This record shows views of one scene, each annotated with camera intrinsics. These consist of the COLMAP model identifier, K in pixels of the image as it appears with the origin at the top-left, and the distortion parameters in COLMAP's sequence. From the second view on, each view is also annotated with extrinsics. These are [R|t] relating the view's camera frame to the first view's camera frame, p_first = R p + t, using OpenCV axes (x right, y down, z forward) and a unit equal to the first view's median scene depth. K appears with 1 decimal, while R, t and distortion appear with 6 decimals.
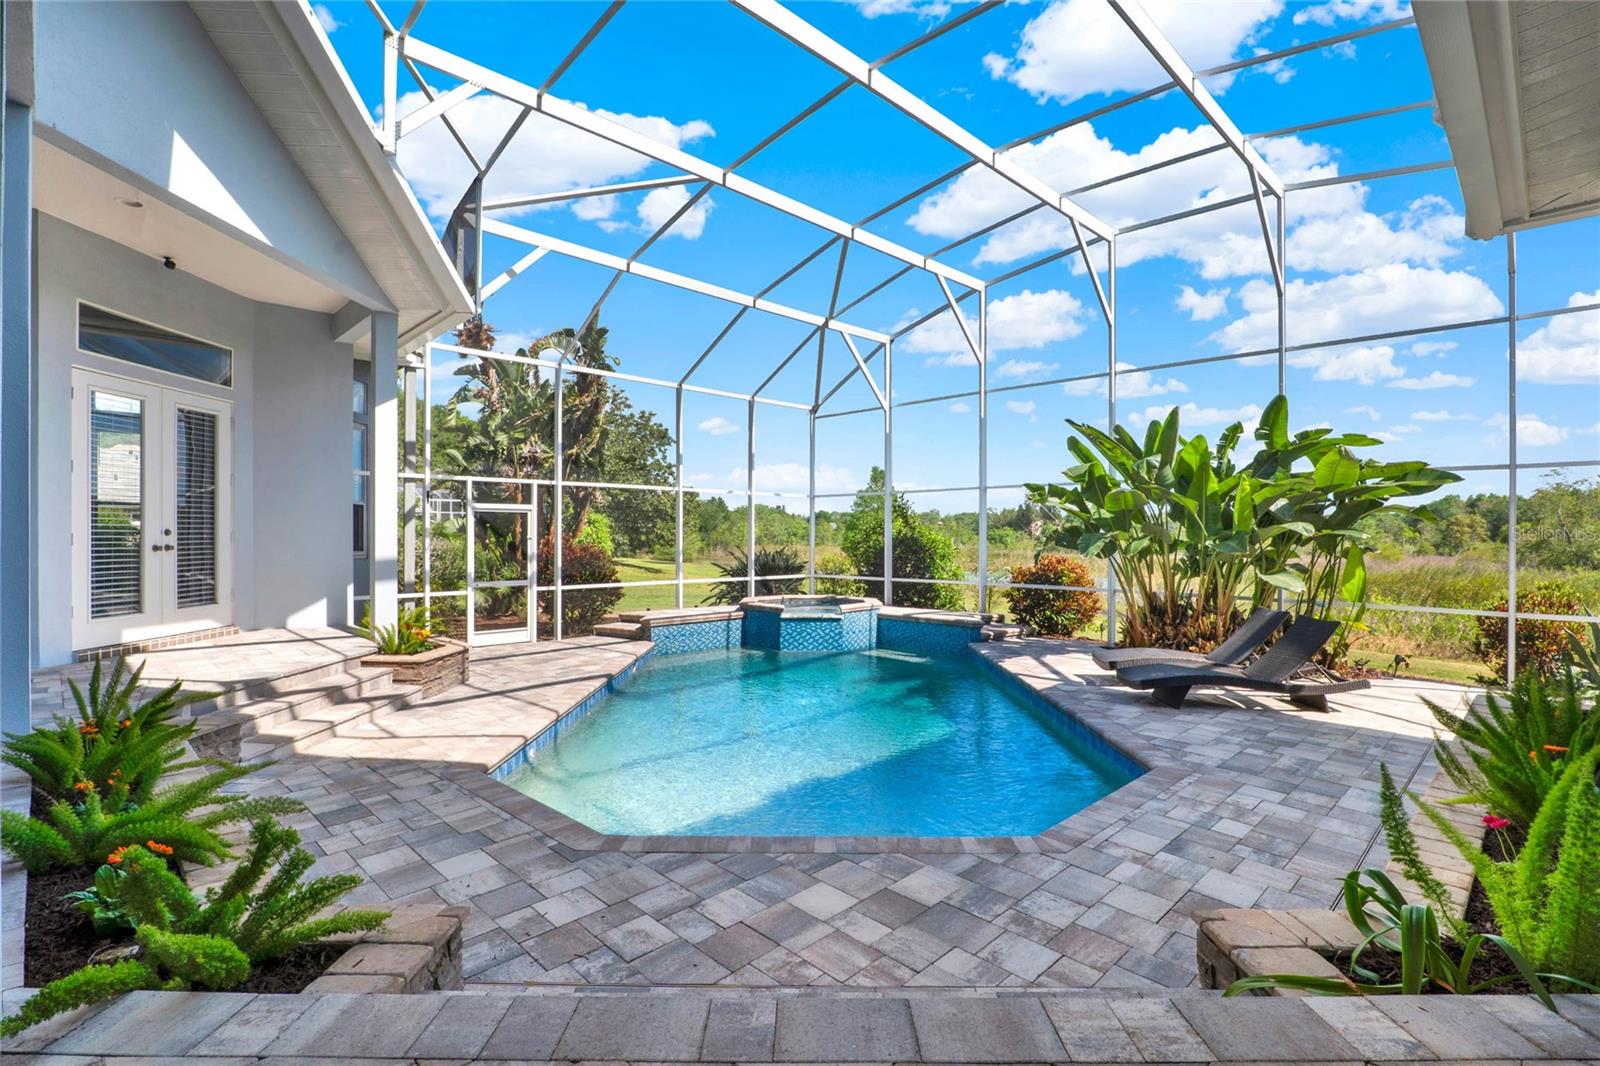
lens RADIAL K [[758.7, 0, 792.1], [0, 758.7, 528.8], [0, 0, 1]] dist [-0.015091, 0.000829]
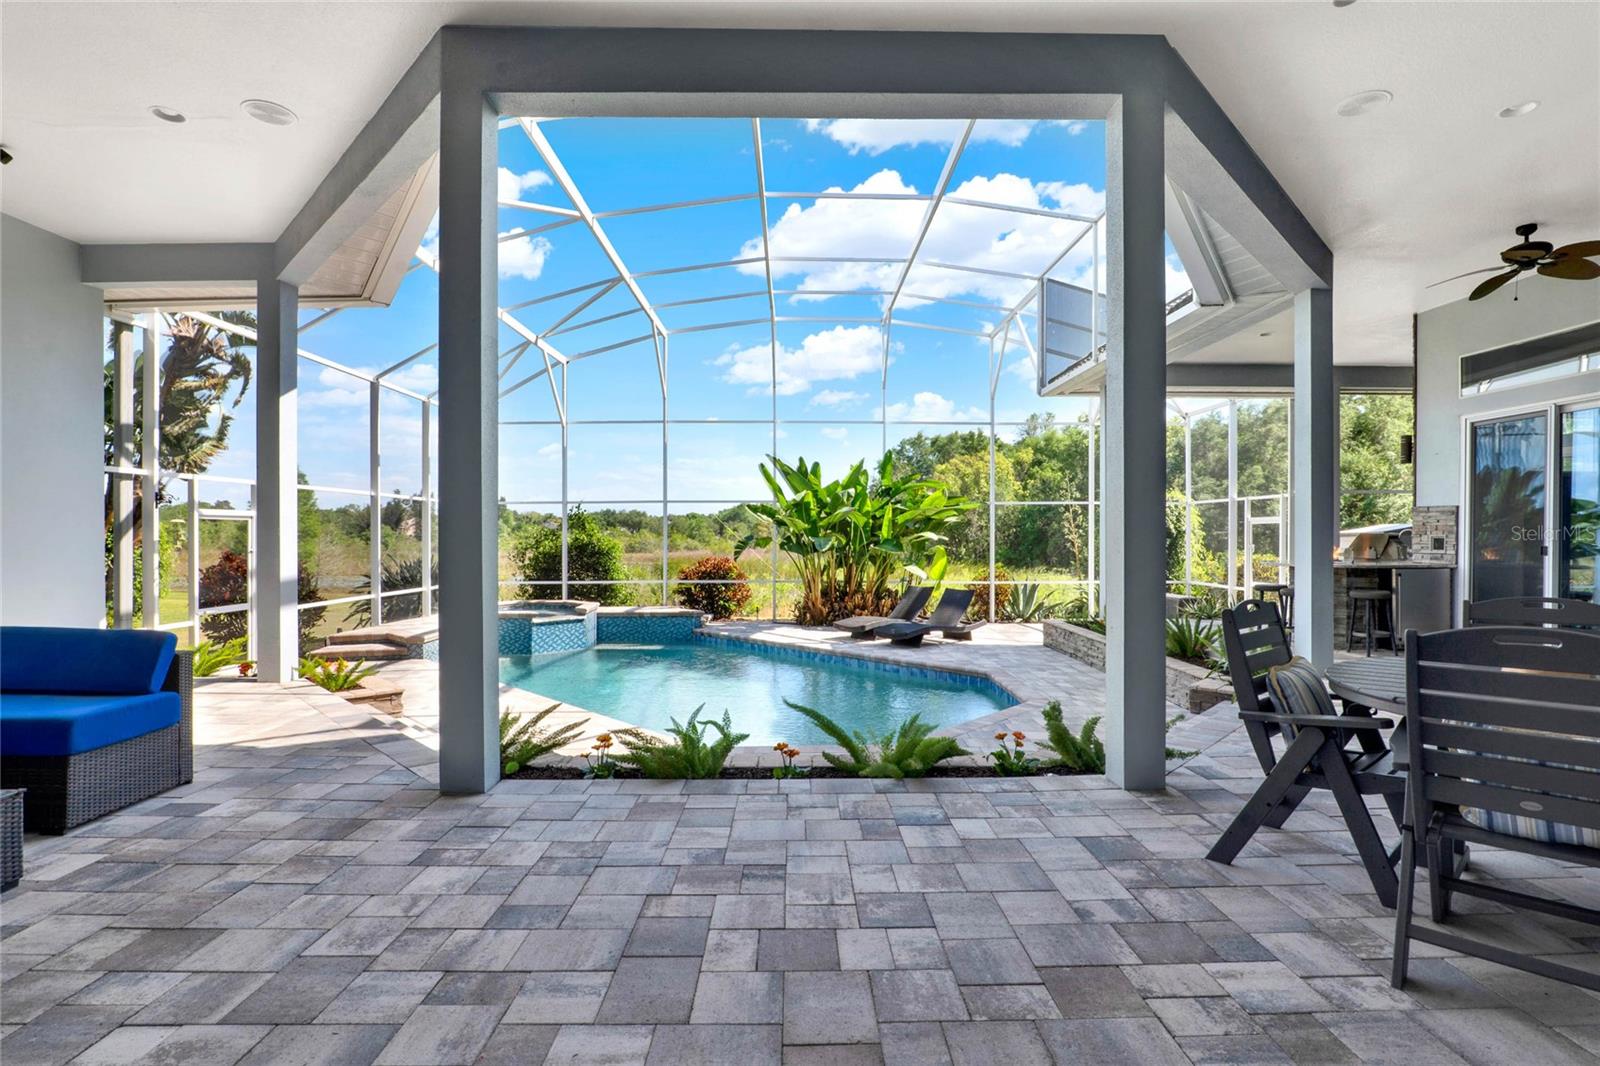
lens RADIAL K [[758.7, 0, 801.3], [0, 758.7, 534.6], [0, 0, 1]] dist [-0.015091, 0.000829]
pose [[0.699914, -0.003143, 0.714220, -0.469945], [-0.003134, 0.999967, 0.007472, -0.012043], [-0.714220, -0.007468, 0.699881, 0.007952]]
